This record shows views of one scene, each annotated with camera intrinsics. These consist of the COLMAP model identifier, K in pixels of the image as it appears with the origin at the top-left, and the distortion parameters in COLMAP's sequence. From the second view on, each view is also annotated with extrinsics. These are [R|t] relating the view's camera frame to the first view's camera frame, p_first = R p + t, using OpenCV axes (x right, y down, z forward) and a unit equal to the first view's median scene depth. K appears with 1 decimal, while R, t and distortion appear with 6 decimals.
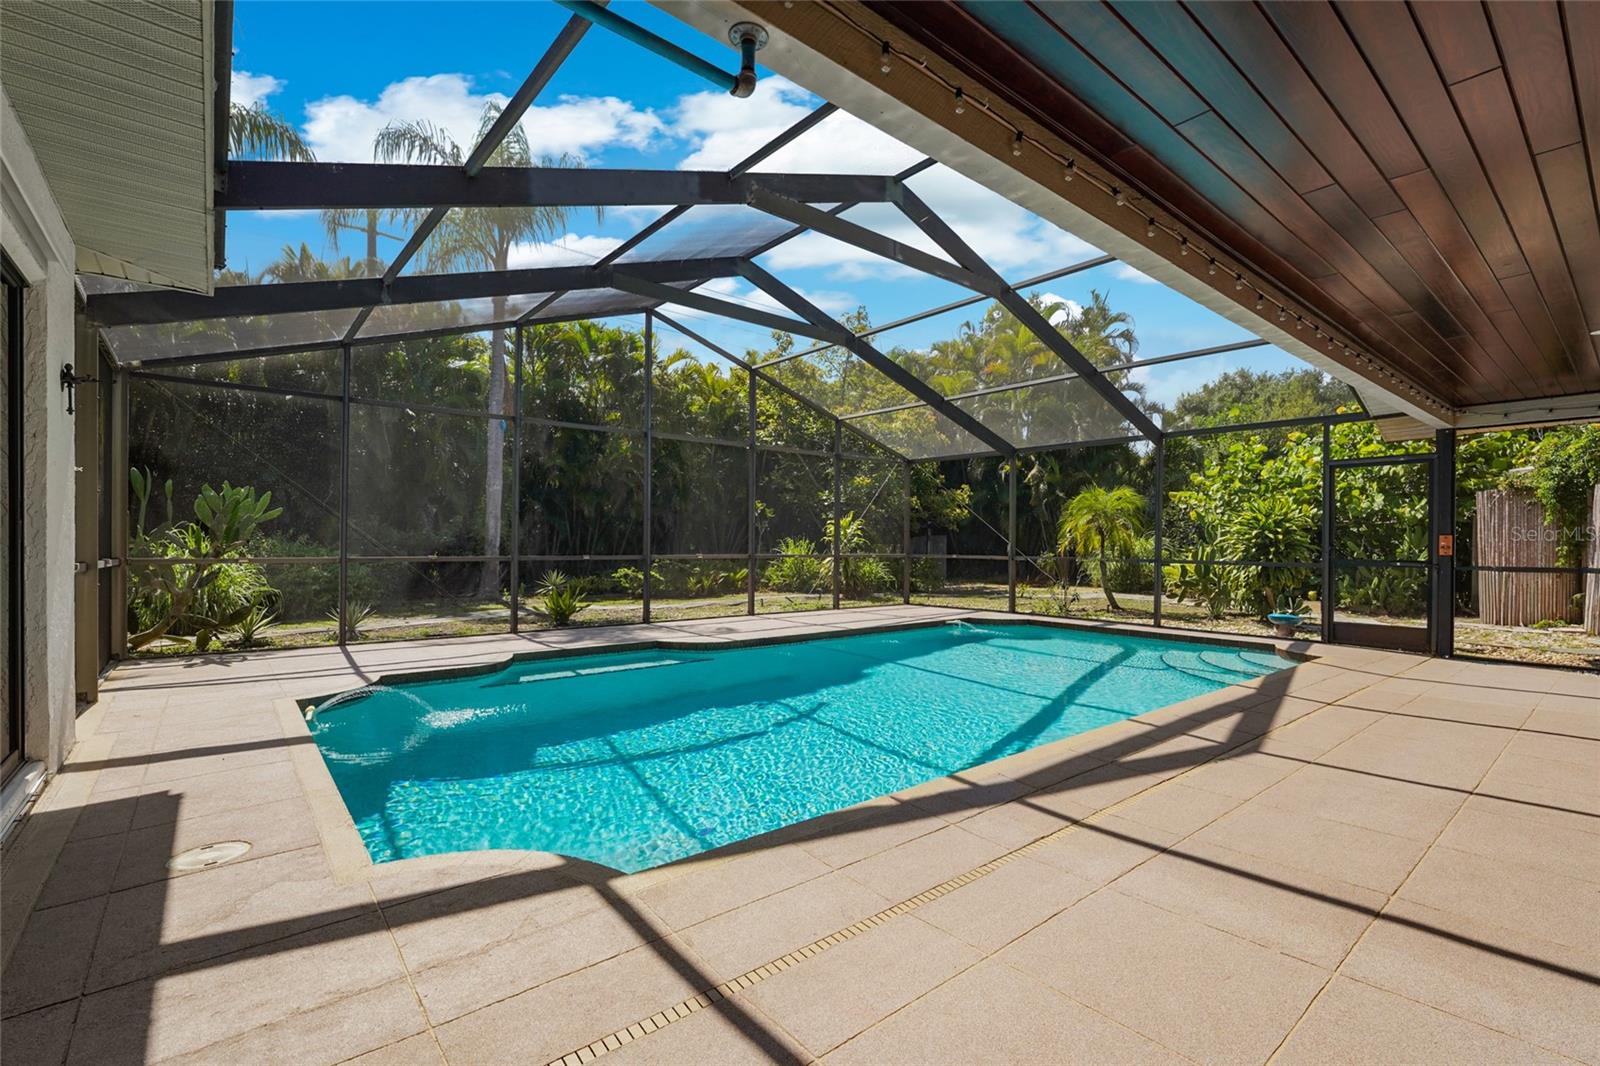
lens RADIAL K [[715.7, 0, 807.4], [0, 715.7, 544.9], [0, 0, 1]] dist [-0.002938, -0.000391]
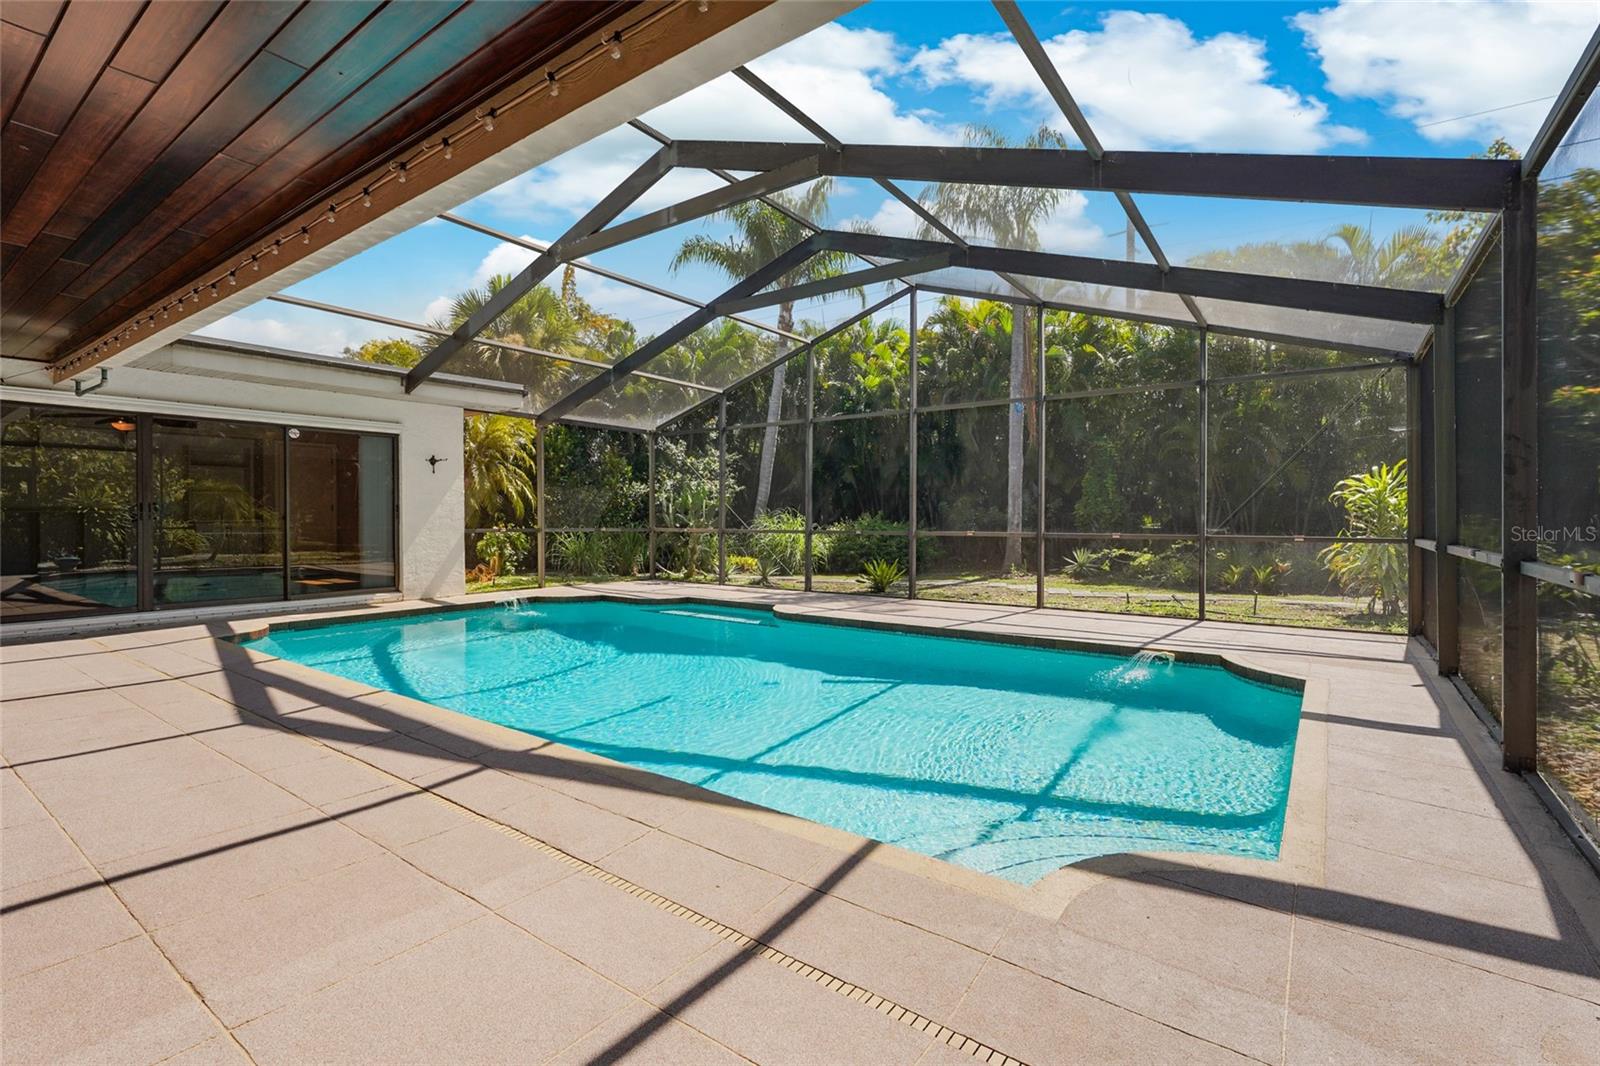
lens RADIAL K [[713.4, 0, 805.4], [0, 713.4, 531.0], [0, 0, 1]] dist [-0.001158, -0.000103]
pose [[0.252663, 0.010948, -0.967492, 0.707949], [-0.001605, 0.999939, 0.010896, 0.002927], [0.967553, -0.001200, 0.252665, 0.593505]]
